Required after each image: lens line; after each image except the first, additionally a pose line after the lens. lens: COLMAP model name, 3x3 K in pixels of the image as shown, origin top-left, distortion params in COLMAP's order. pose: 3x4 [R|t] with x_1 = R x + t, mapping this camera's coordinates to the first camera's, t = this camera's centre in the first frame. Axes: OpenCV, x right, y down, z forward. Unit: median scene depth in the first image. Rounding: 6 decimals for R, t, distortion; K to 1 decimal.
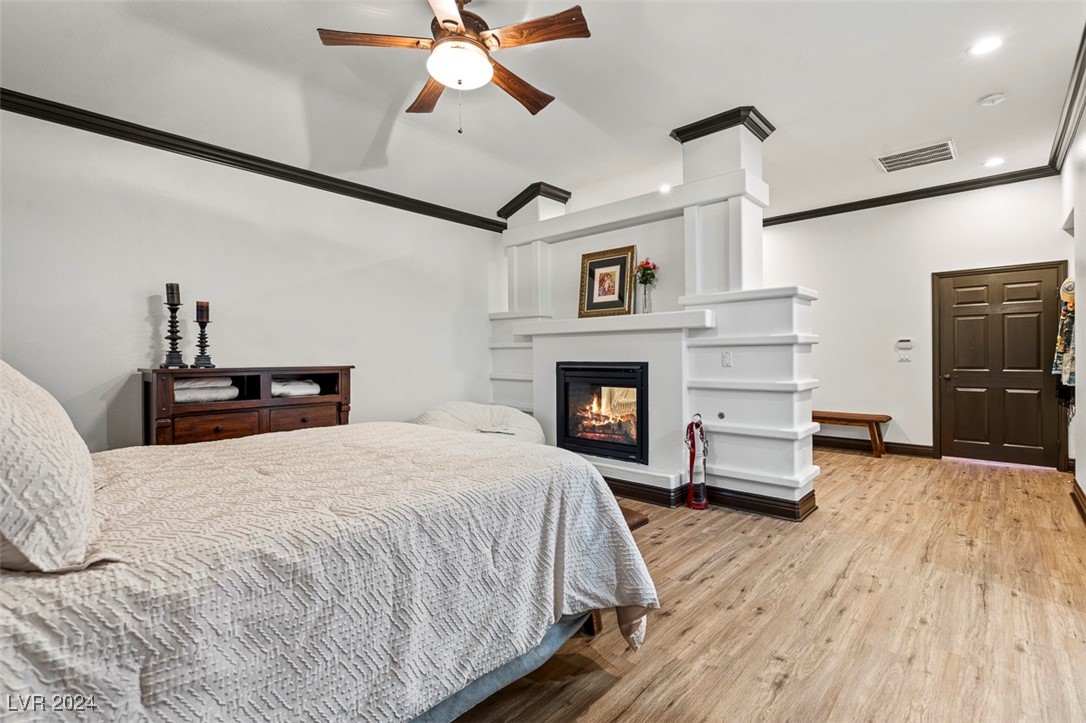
lens RADIAL K [[493.9, 0, 535.9], [0, 493.9, 358.3], [0, 0, 1]] dist [-0.003496, -0.000255]
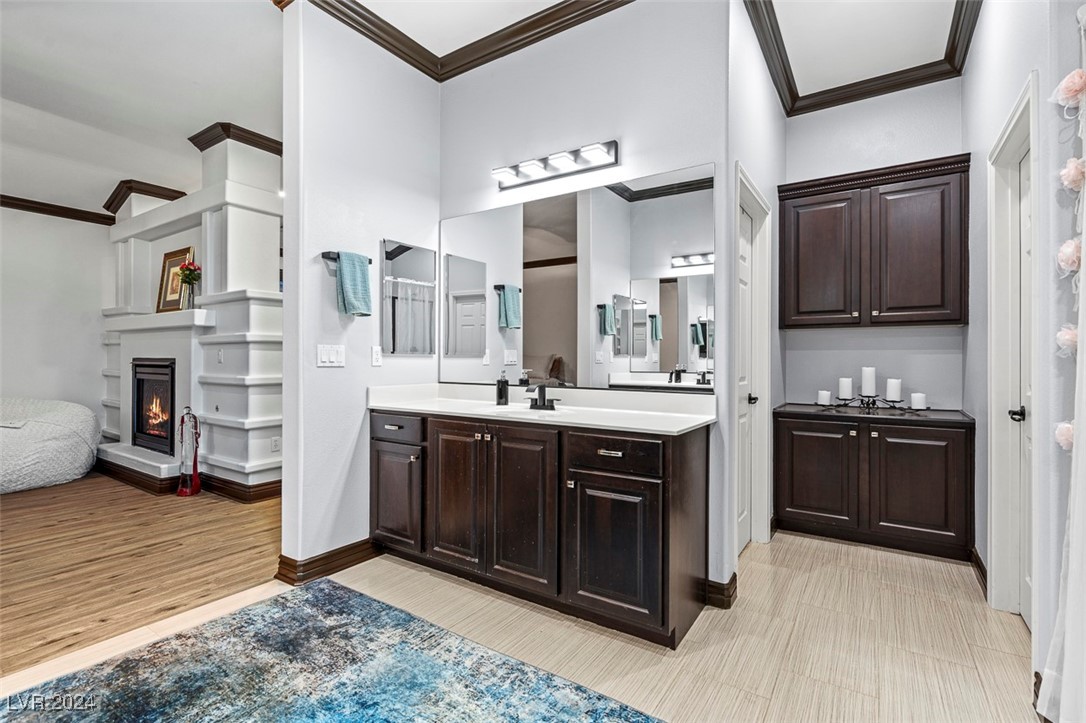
lens RADIAL K [[508.7, 0, 543.0], [0, 508.7, 361.5], [0, 0, 1]] dist [-0.005418, -0.001366]
pose [[0.987766, 0.006885, 0.155792, 0.829077], [-0.007770, 0.999957, 0.005073, 0.002527], [-0.155750, -0.006222, 0.987777, -0.182954]]
